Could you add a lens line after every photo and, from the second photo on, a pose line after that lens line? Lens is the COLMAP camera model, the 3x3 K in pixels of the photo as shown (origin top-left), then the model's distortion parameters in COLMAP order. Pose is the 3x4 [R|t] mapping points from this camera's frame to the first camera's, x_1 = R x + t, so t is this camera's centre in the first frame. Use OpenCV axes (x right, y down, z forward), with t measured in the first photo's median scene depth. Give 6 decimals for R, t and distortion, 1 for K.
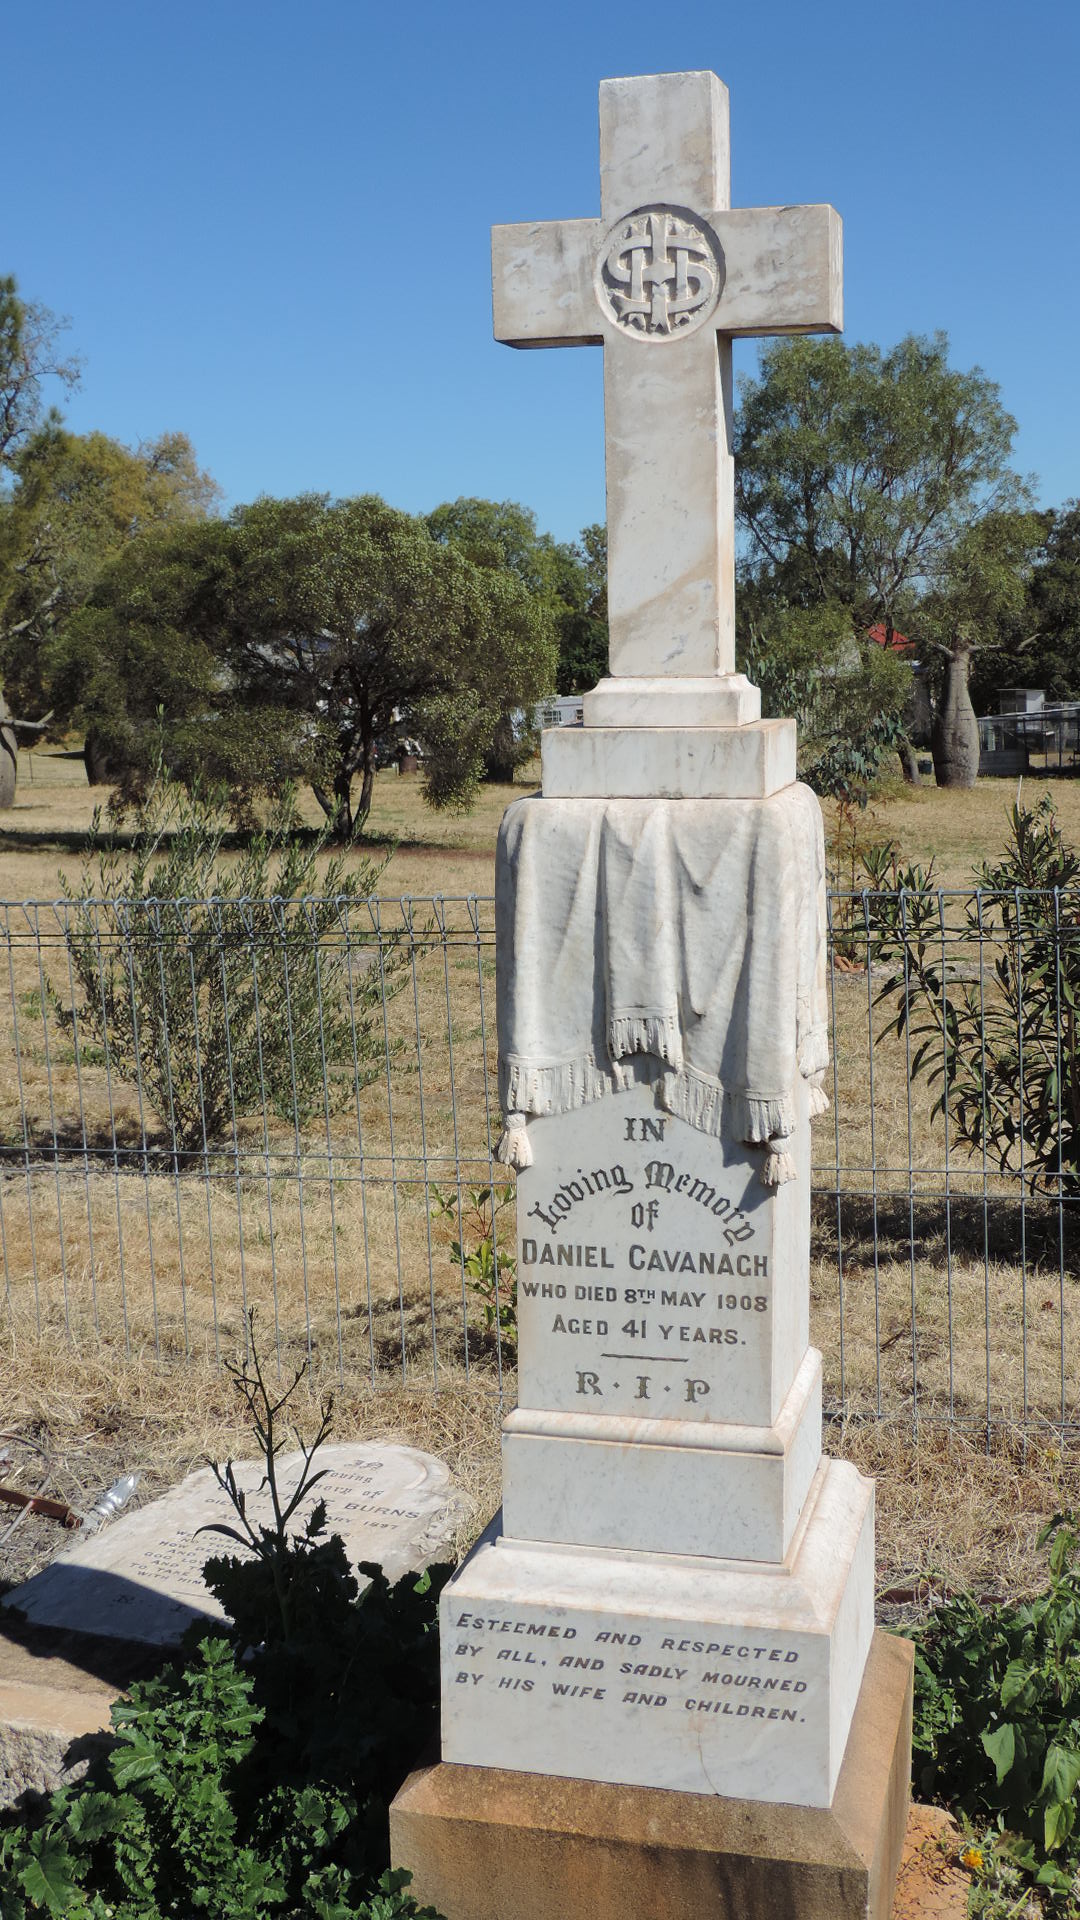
lens RADIAL K [[2305.9, 0, 548.2], [0, 2305.9, 964.3], [0, 0, 1]] dist [-0.118900, 0.000000]
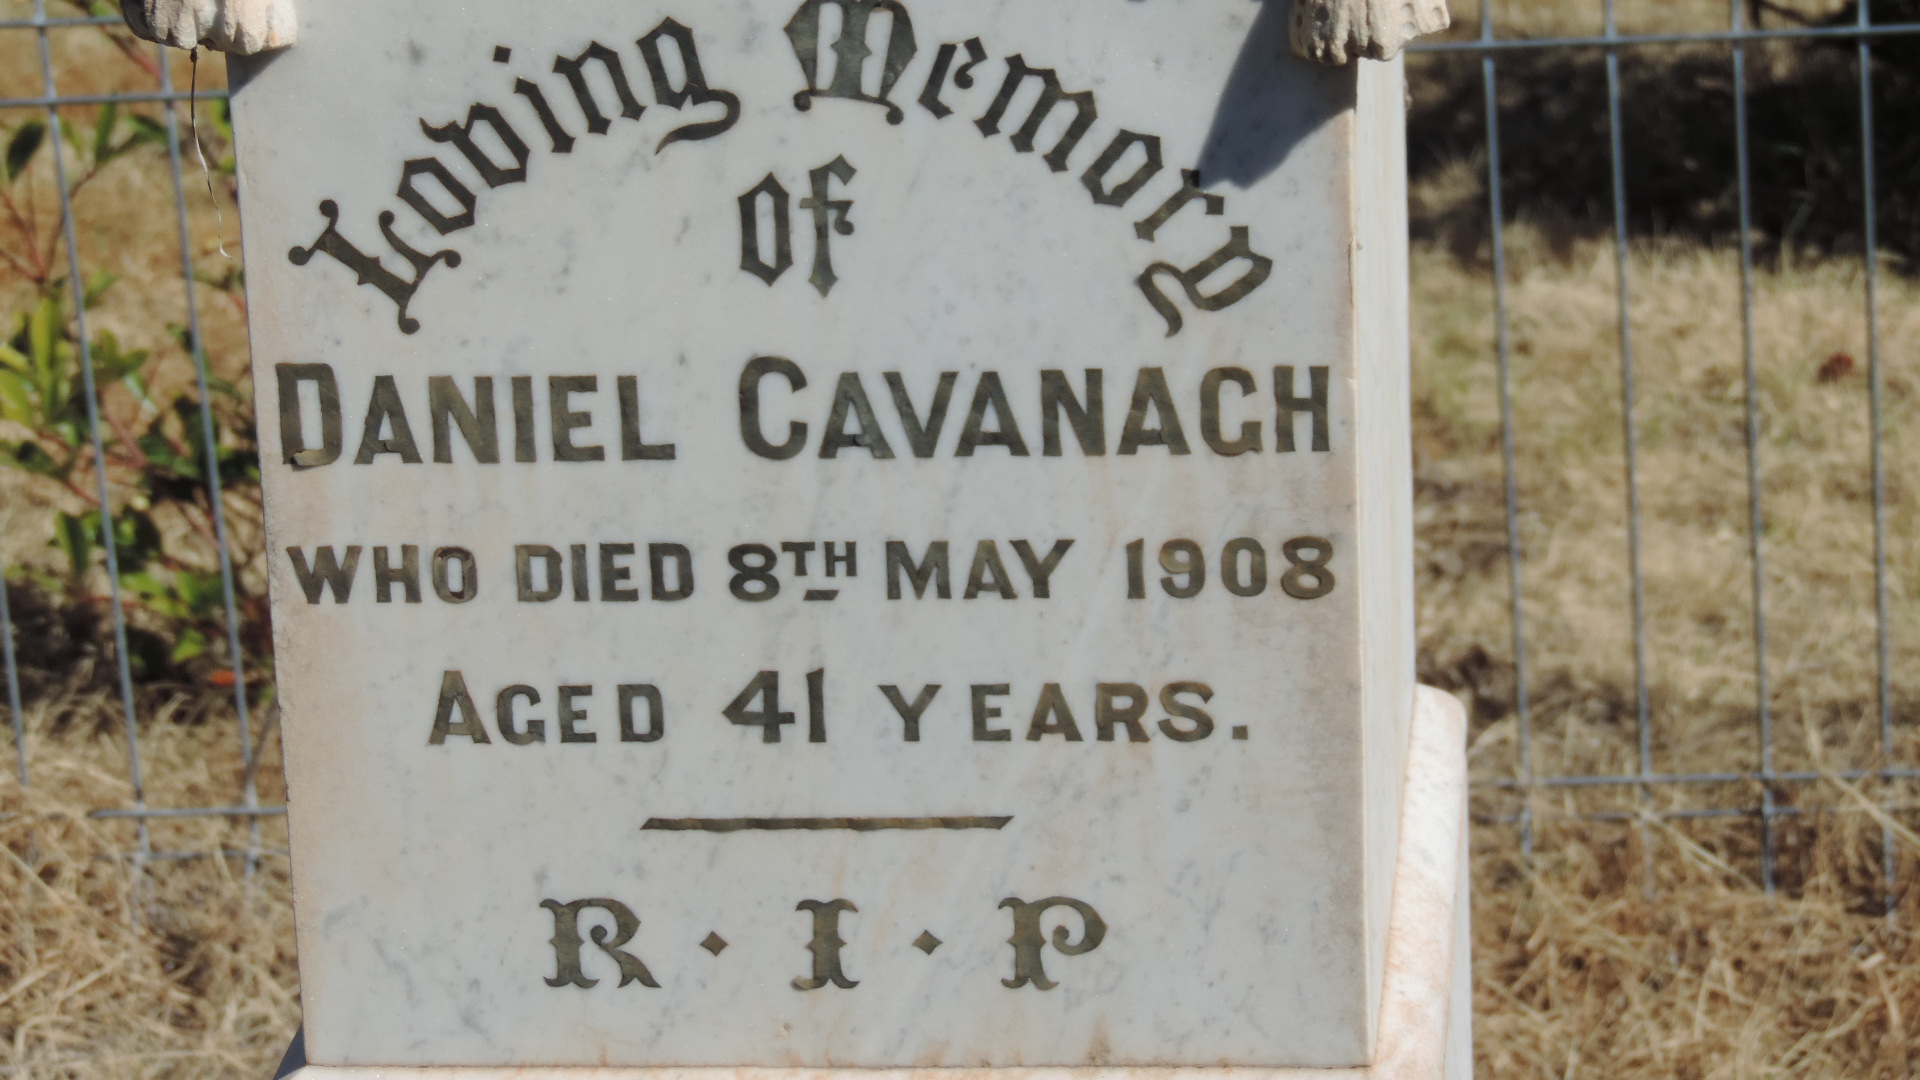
lens RADIAL K [[6439.1, 0, 952.5], [0, 6439.1, 552.0], [0, 0, 1]] dist [0.113534, 0.000000]
pose [[0.990452, -0.075497, 0.115350, -0.019911], [0.054426, 0.982889, 0.175975, 0.027384], [-0.126662, -0.168017, 0.977613, 0.353659]]
